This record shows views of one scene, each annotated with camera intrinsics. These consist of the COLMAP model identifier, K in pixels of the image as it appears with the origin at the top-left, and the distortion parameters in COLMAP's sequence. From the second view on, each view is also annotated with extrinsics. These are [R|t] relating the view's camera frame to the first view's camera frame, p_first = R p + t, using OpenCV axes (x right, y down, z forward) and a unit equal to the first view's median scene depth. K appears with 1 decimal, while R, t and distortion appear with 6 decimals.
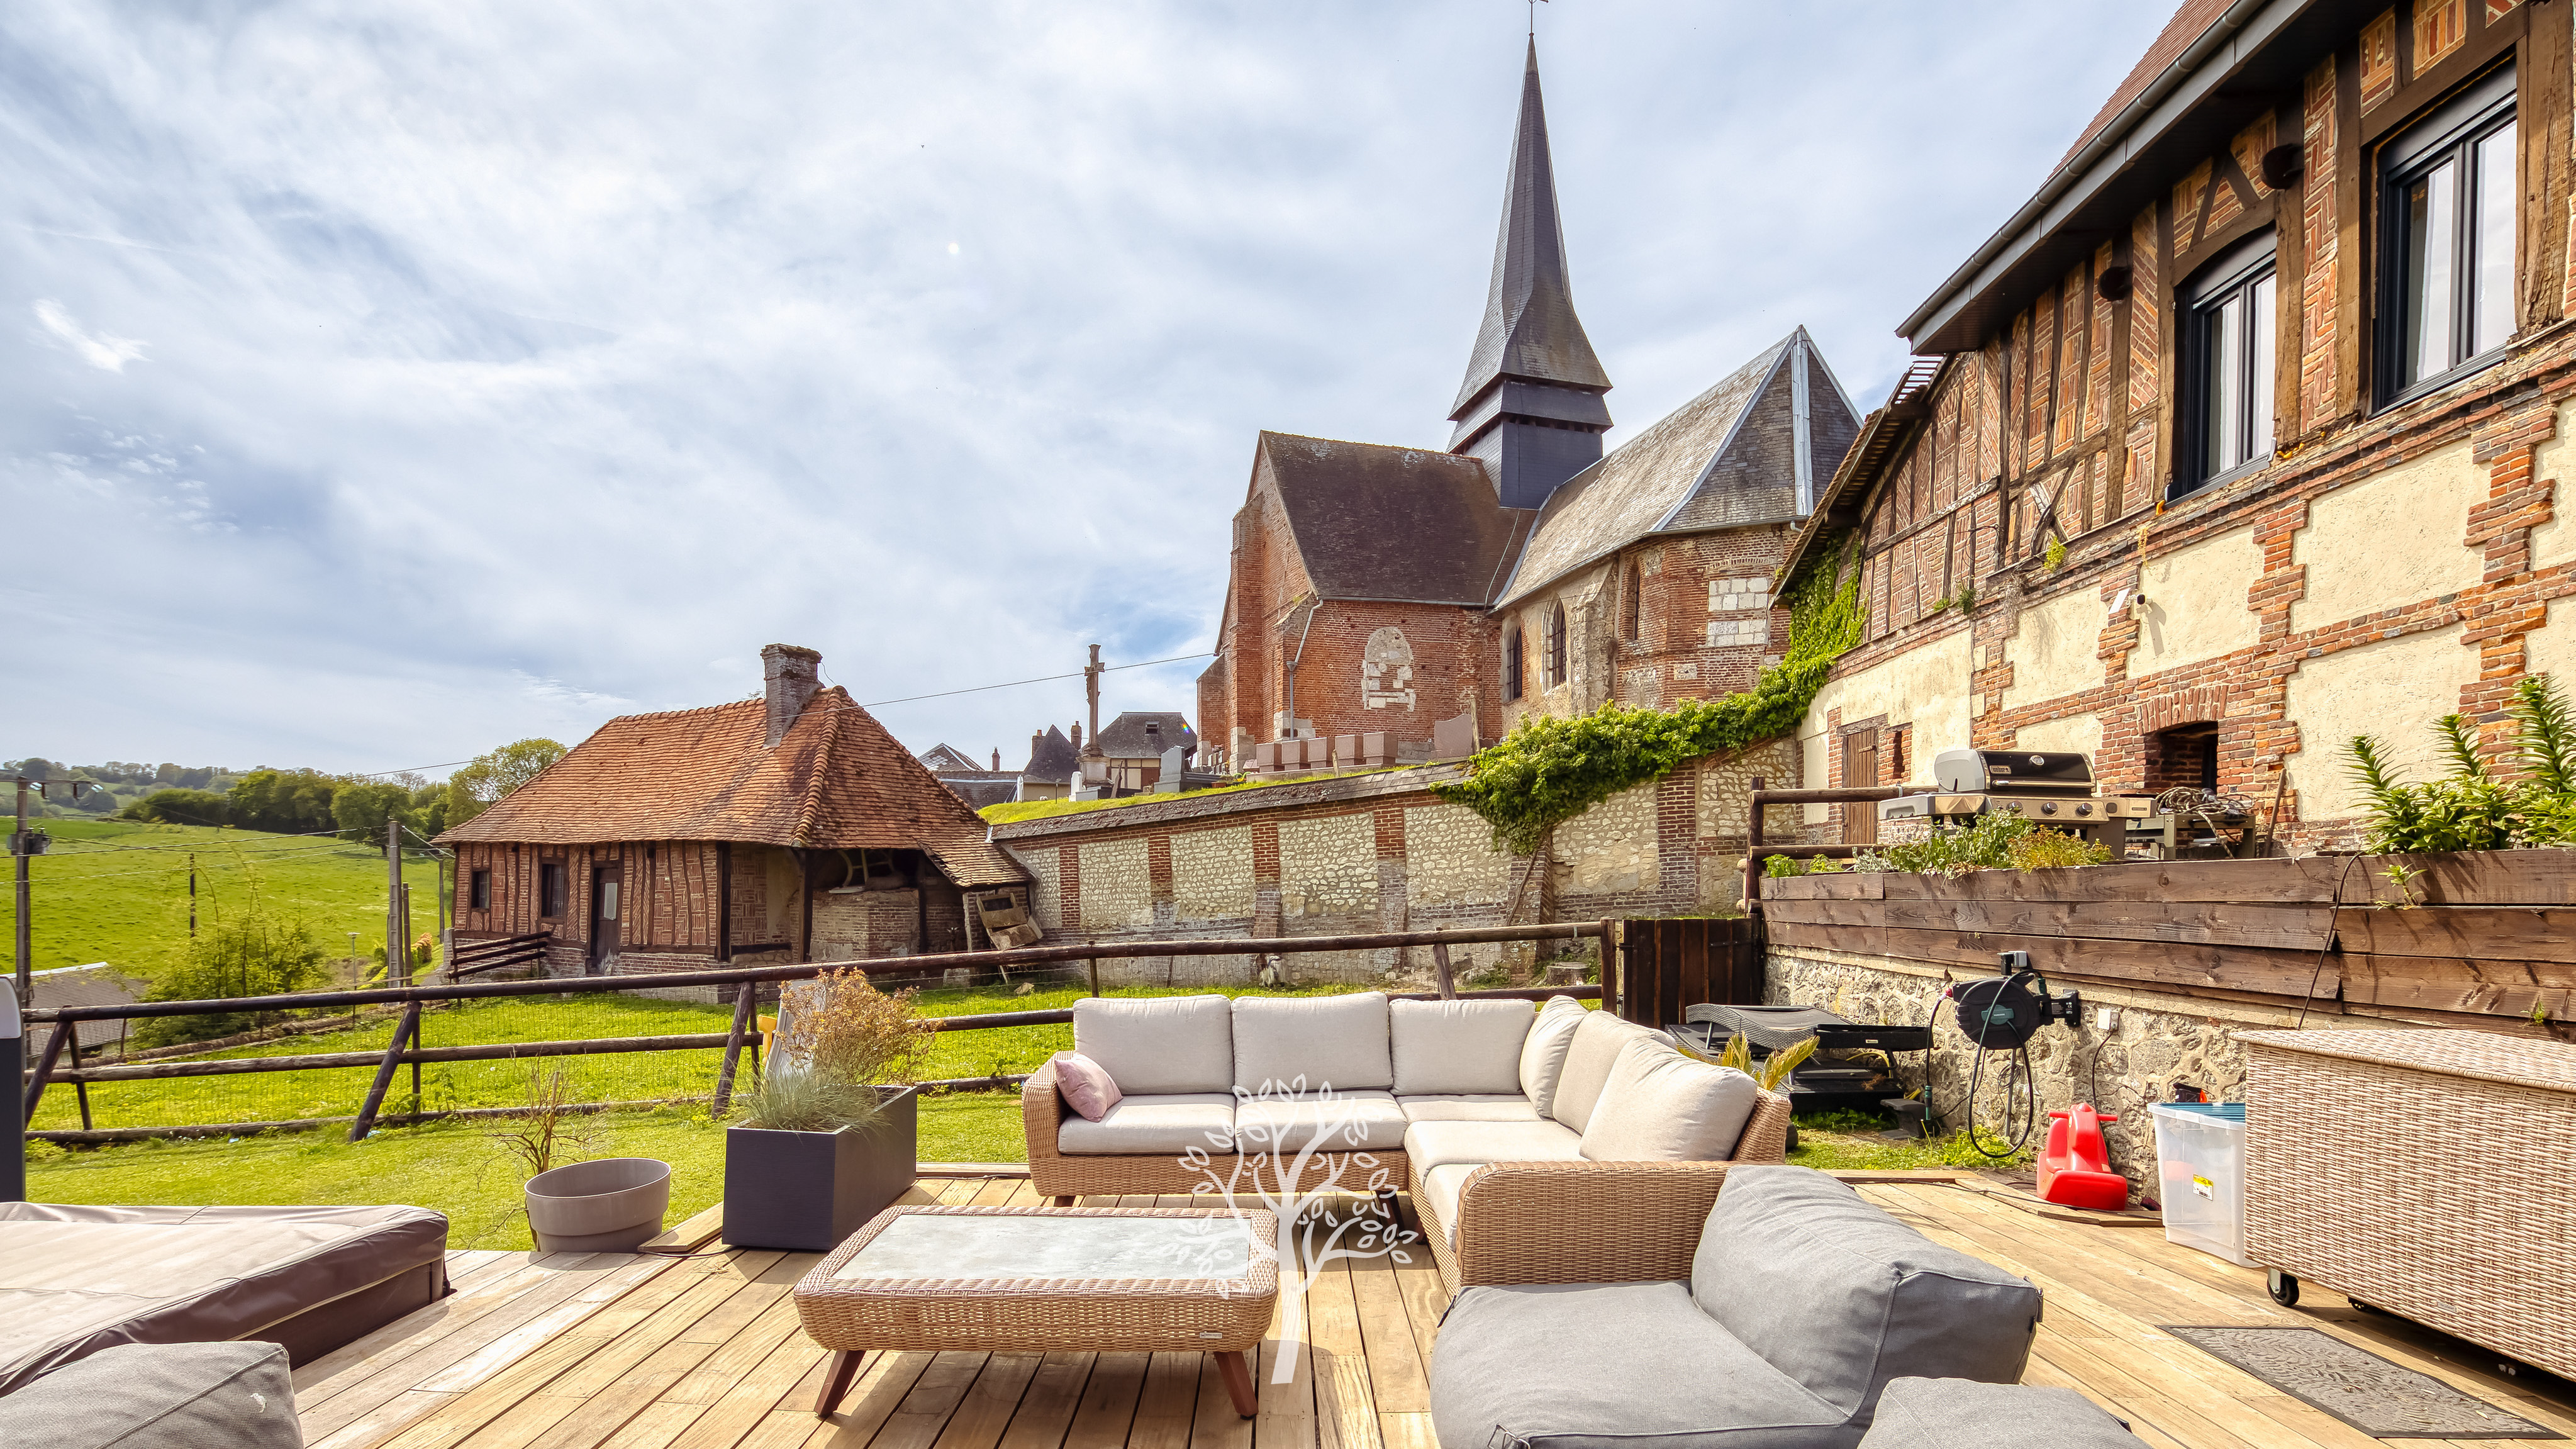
lens RADIAL K [[1234.7, 0, 1275.8], [0, 1234.7, 936.4], [0, 0, 1]] dist [0.000696, -0.001468]
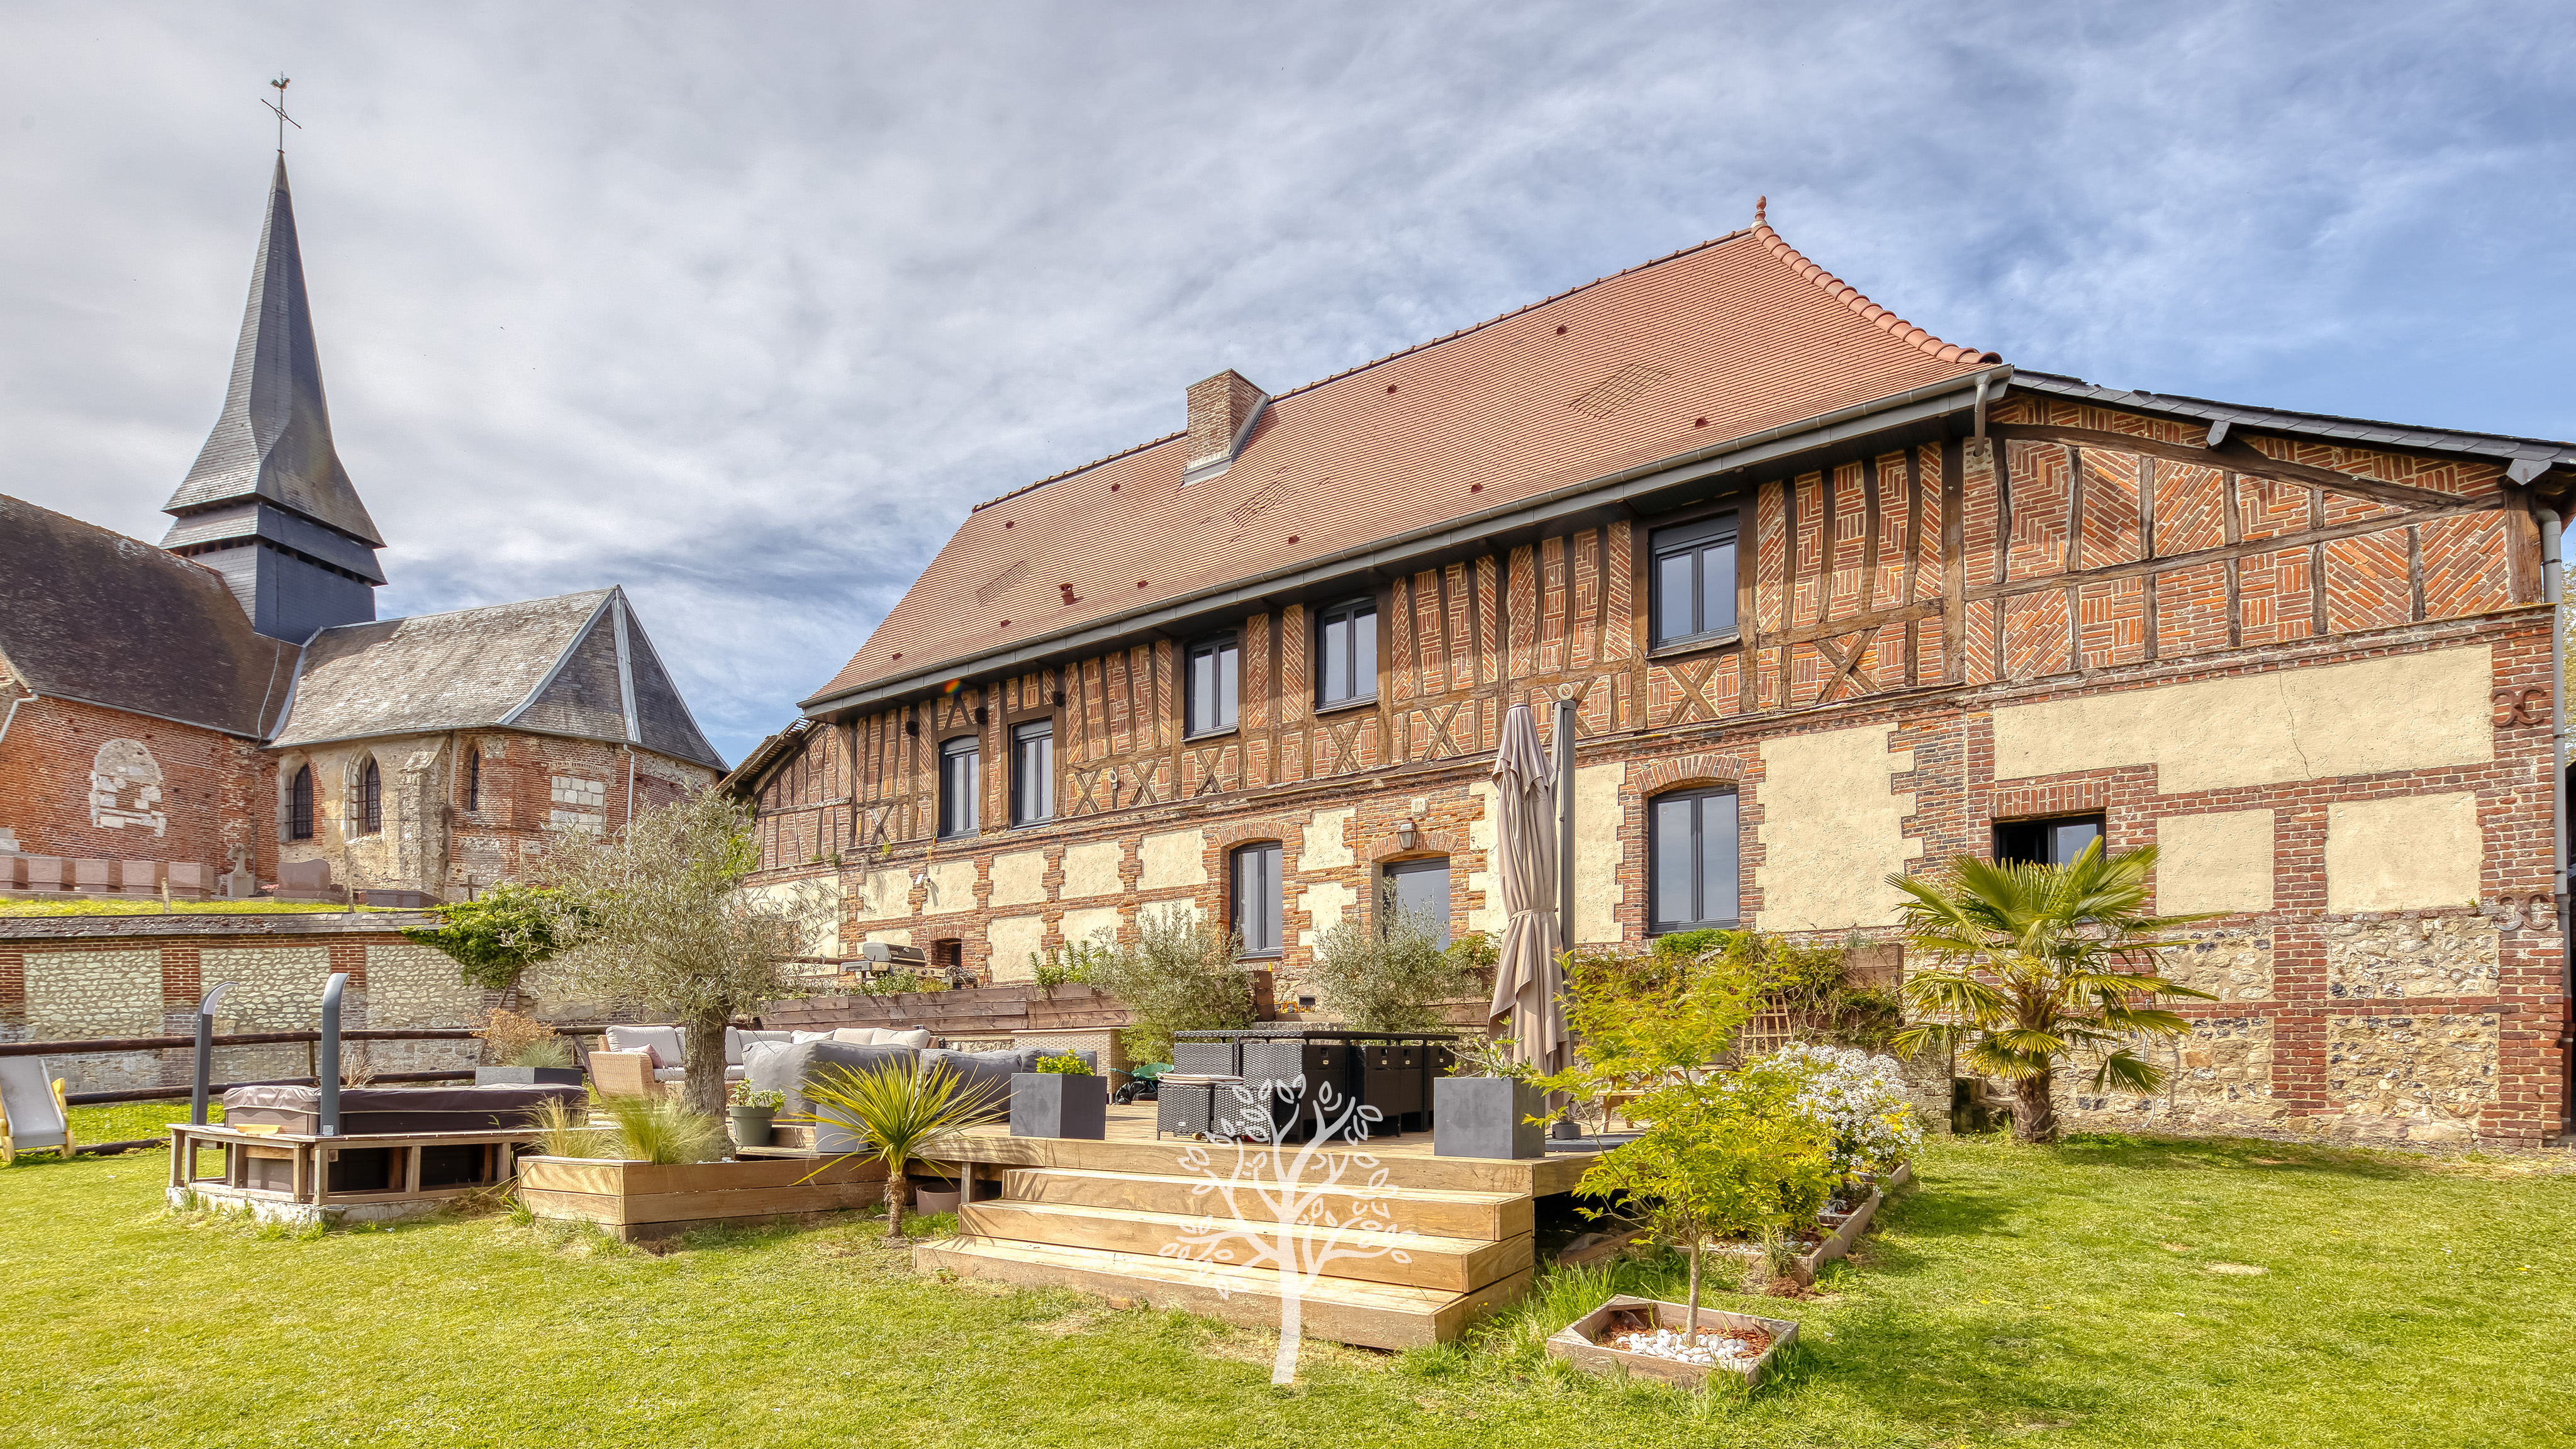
lens RADIAL K [[1234.7, 0, 1275.8], [0, 1234.7, 936.4], [0, 0, 1]] dist [0.000696, -0.001468]
pose [[0.544719, 0.083137, 0.834487, -0.408745], [0.033191, 0.992157, -0.120511, 0.058172], [-0.837961, 0.093343, 0.537688, -0.358499]]
